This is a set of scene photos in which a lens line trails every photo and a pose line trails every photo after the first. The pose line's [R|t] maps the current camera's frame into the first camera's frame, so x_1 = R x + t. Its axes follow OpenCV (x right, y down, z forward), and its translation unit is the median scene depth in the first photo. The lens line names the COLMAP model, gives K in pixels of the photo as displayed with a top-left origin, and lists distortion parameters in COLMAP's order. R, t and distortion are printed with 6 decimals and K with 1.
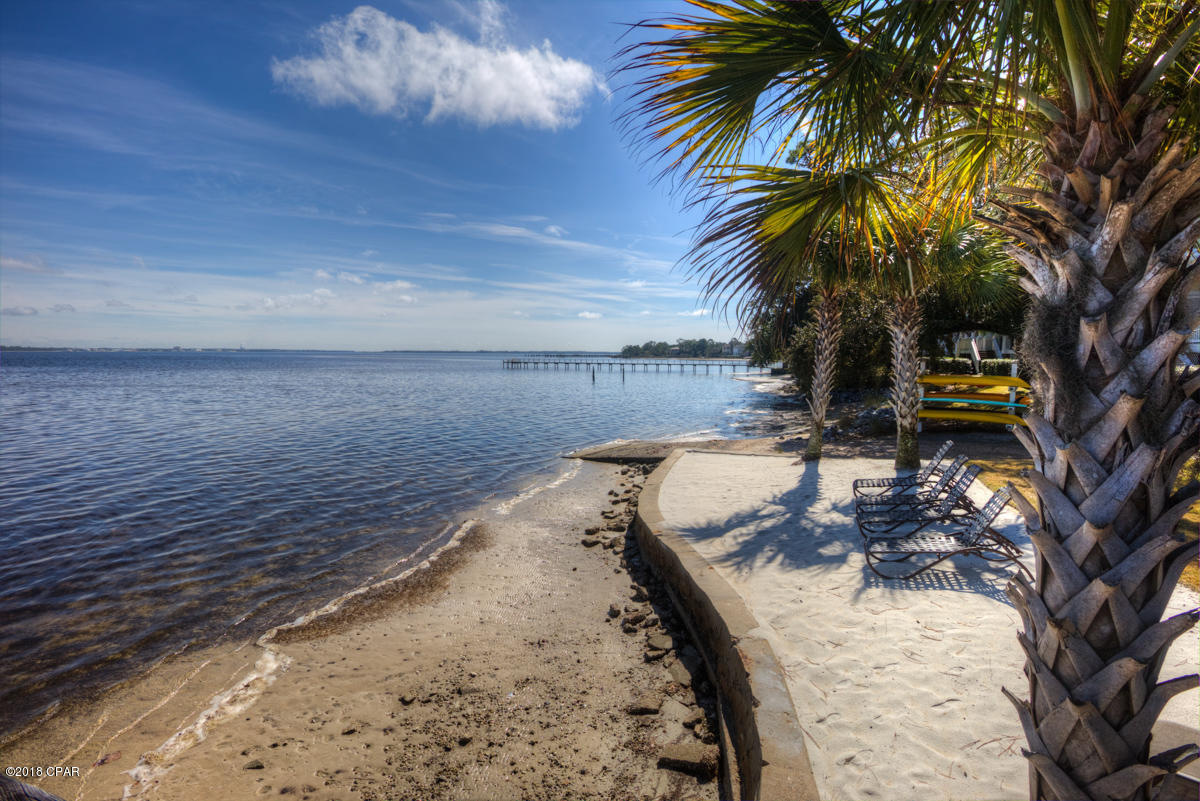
lens RADIAL K [[581.3, 0, 598.4], [0, 581.3, 400.0], [0, 0, 1]] dist [-0.022834, 0.000843]
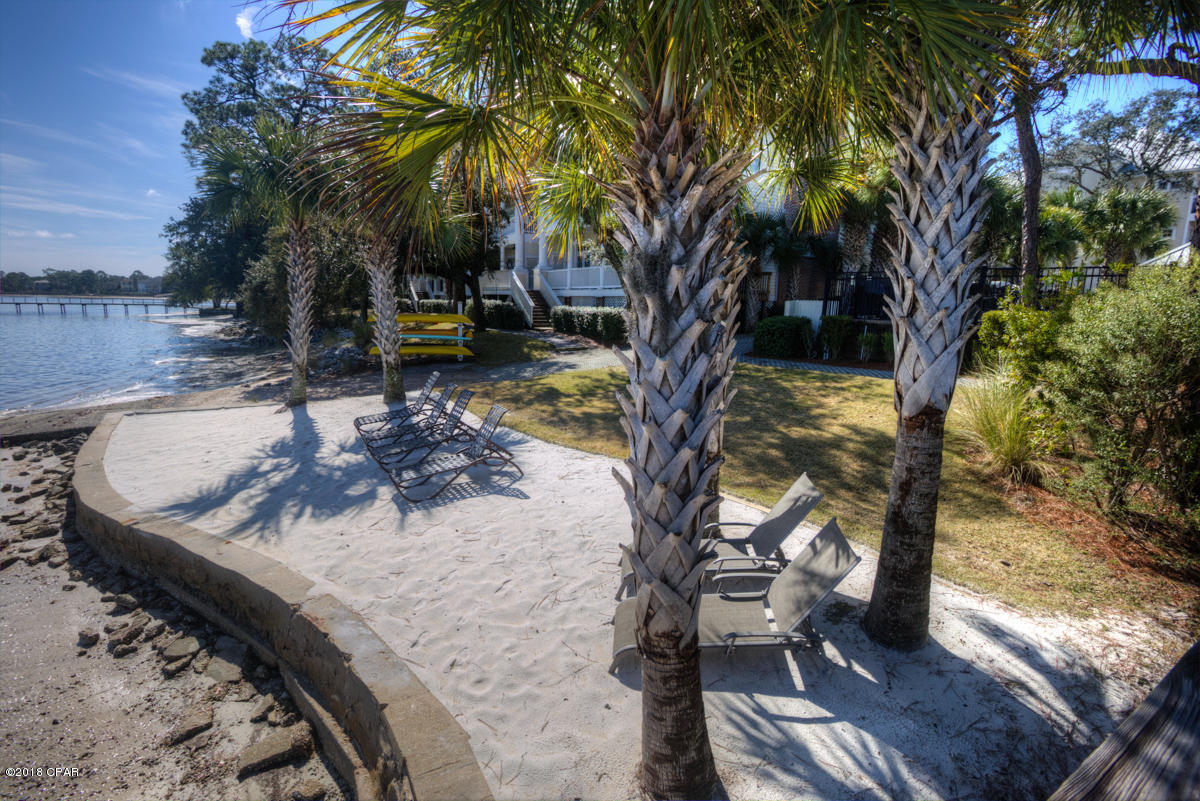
lens RADIAL K [[581.3, 0, 598.4], [0, 581.3, 400.0], [0, 0, 1]] dist [-0.022834, 0.000843]
pose [[0.628489, -0.119539, 0.768578, -0.085130], [0.039938, 0.991776, 0.121596, 0.000505], [-0.776792, -0.045726, 0.628095, 0.052567]]
